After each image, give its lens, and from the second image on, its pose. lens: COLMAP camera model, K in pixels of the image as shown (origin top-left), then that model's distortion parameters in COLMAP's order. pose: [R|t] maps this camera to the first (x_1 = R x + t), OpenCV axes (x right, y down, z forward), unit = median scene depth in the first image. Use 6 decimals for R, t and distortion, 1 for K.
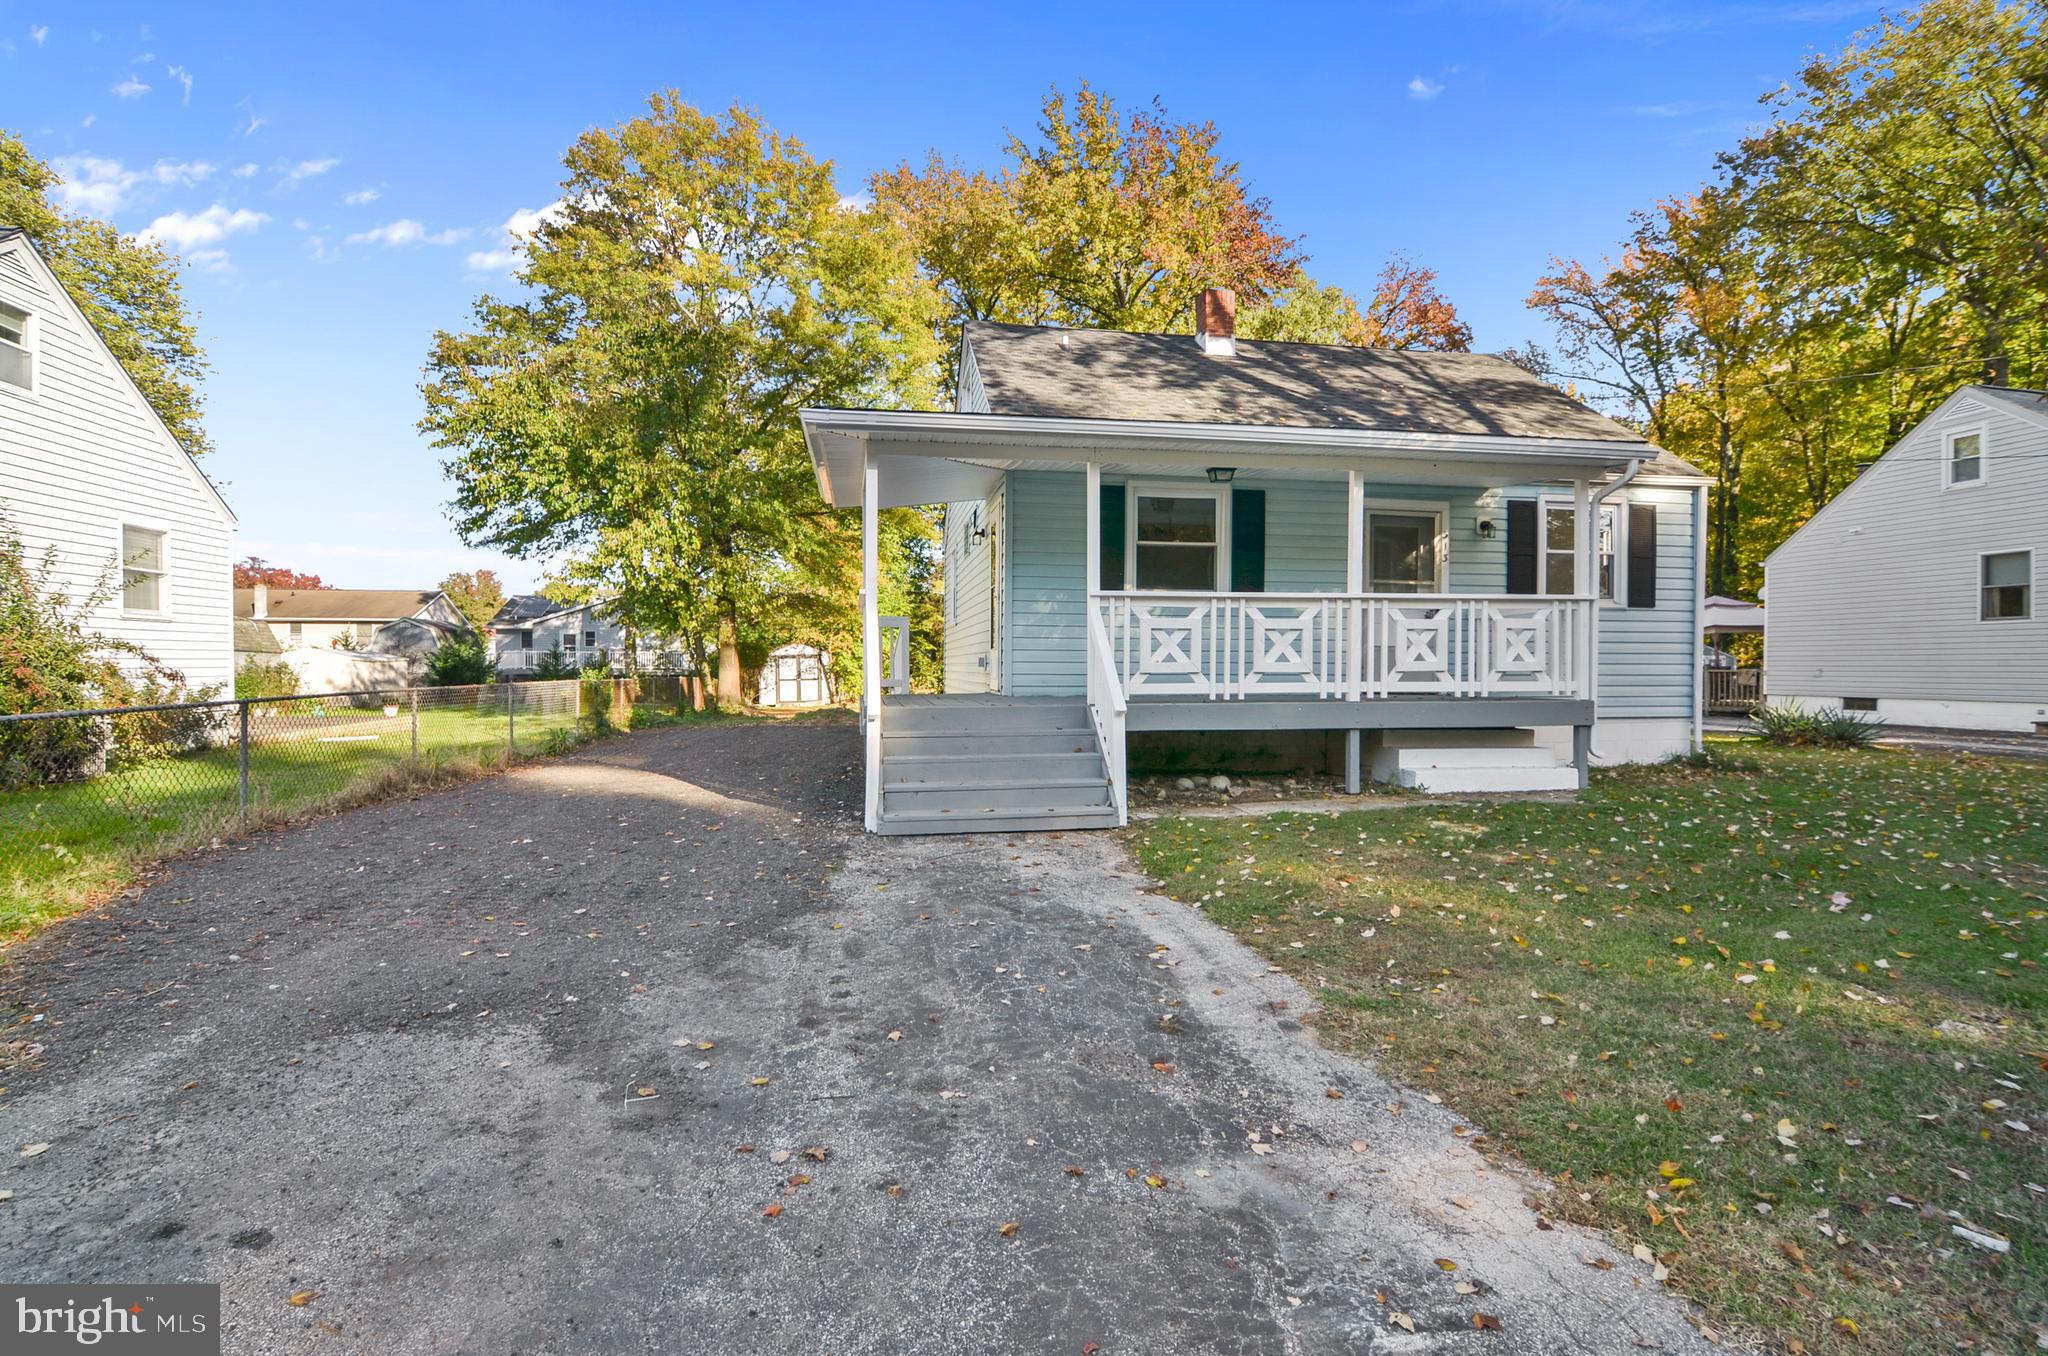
lens RADIAL K [[1014.7, 0, 1038.1], [0, 1014.7, 688.8], [0, 0, 1]] dist [-0.008232, -0.005965]
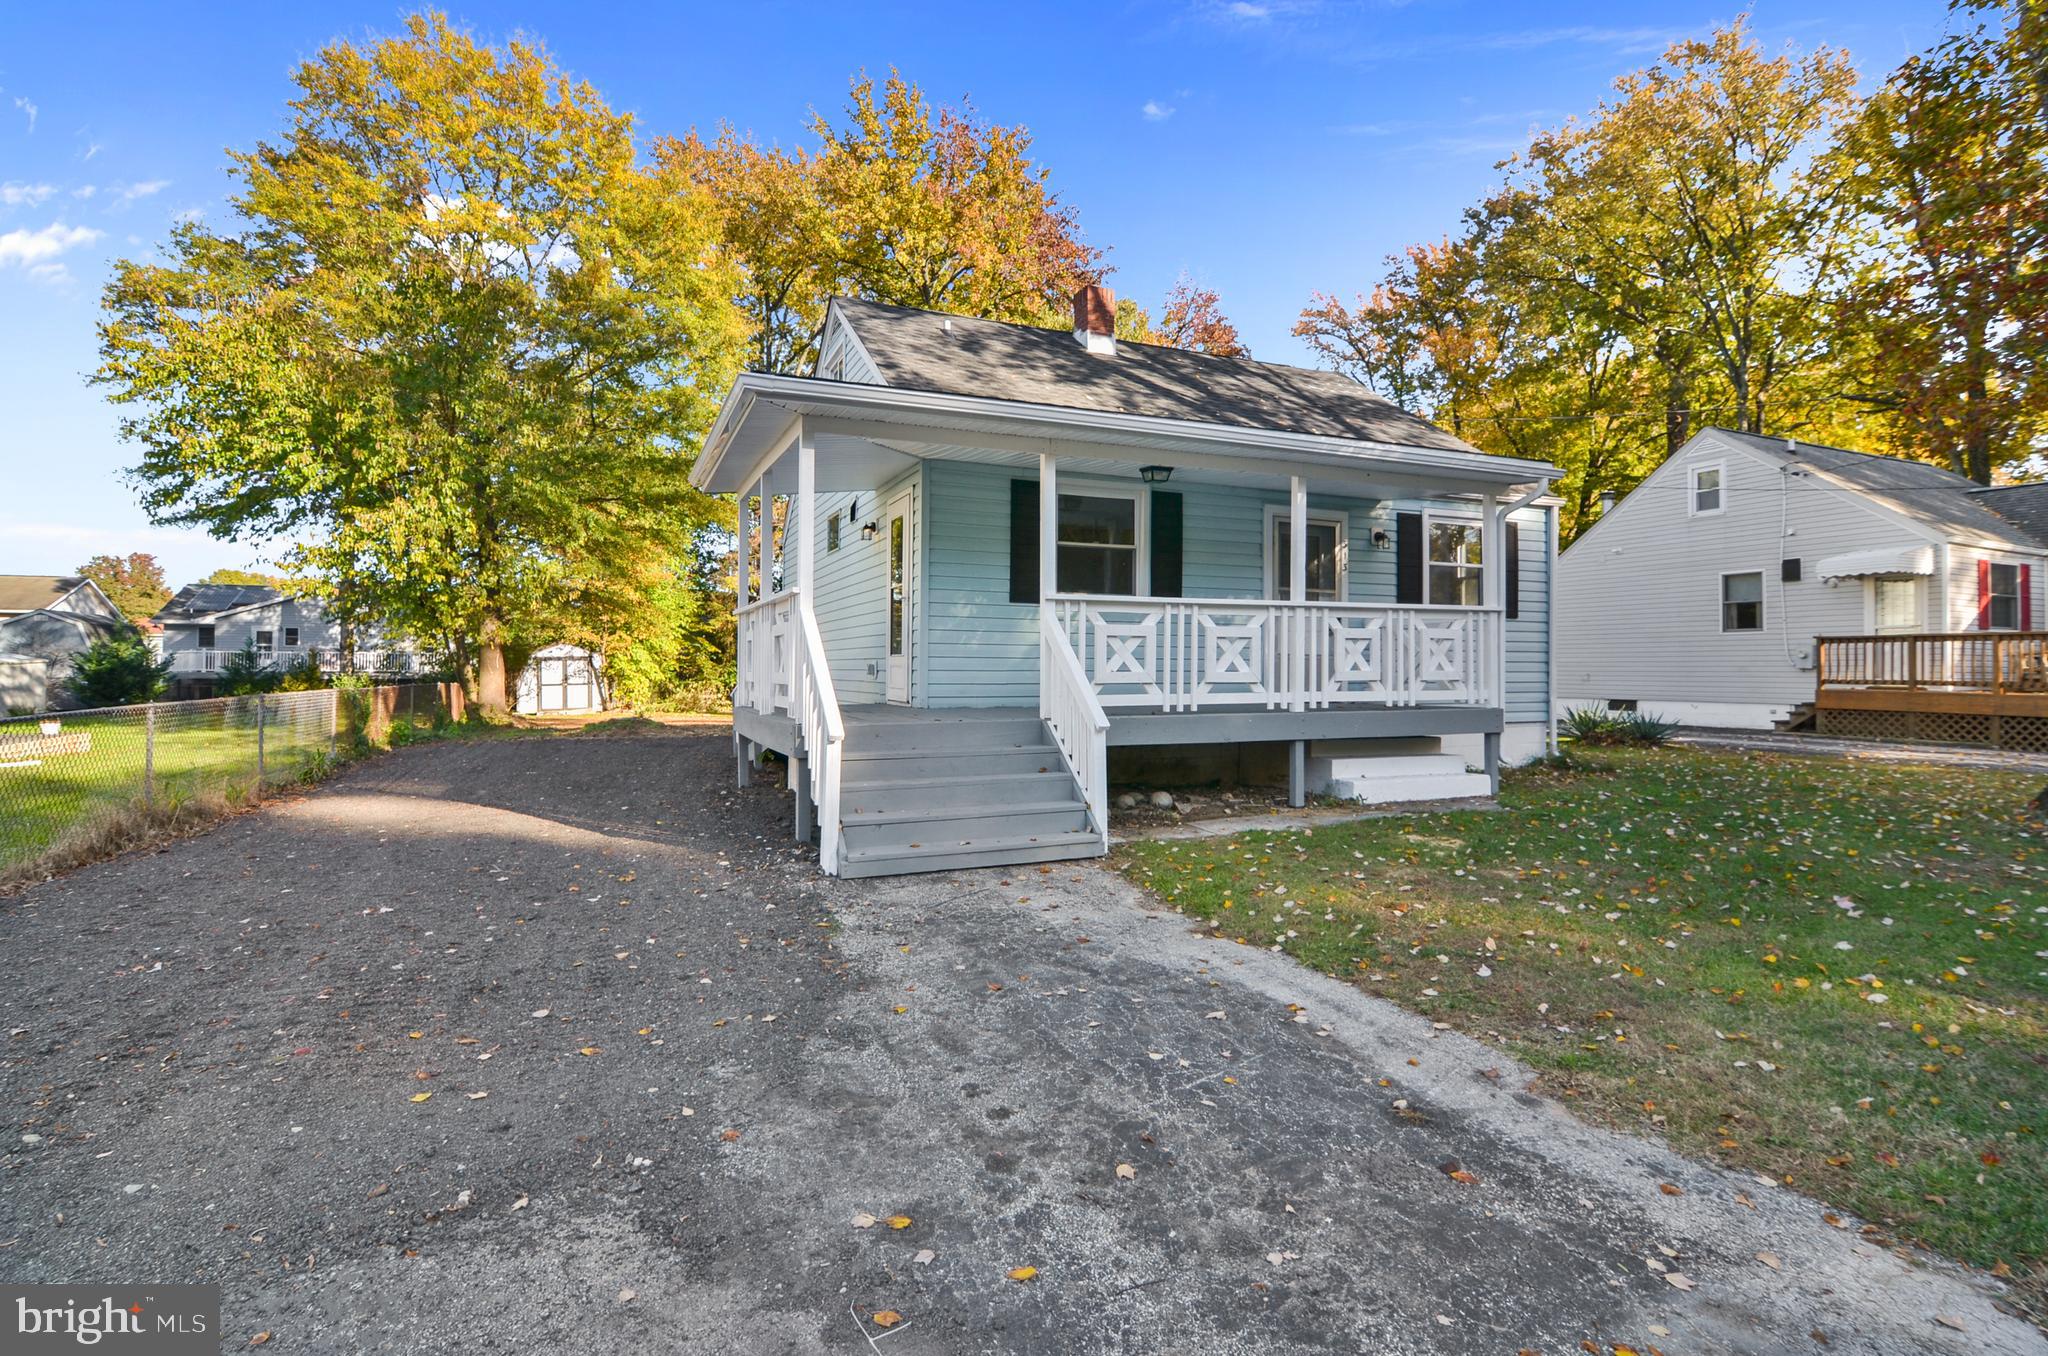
lens RADIAL K [[1014.7, 0, 1020.7], [0, 1014.7, 659.3], [0, 0, 1]] dist [-0.008232, -0.005965]
pose [[0.971419, 0.002356, 0.237361, -0.135837], [0.004635, 0.999572, -0.028890, -0.008417], [-0.237327, 0.029165, 0.970992, 0.087876]]
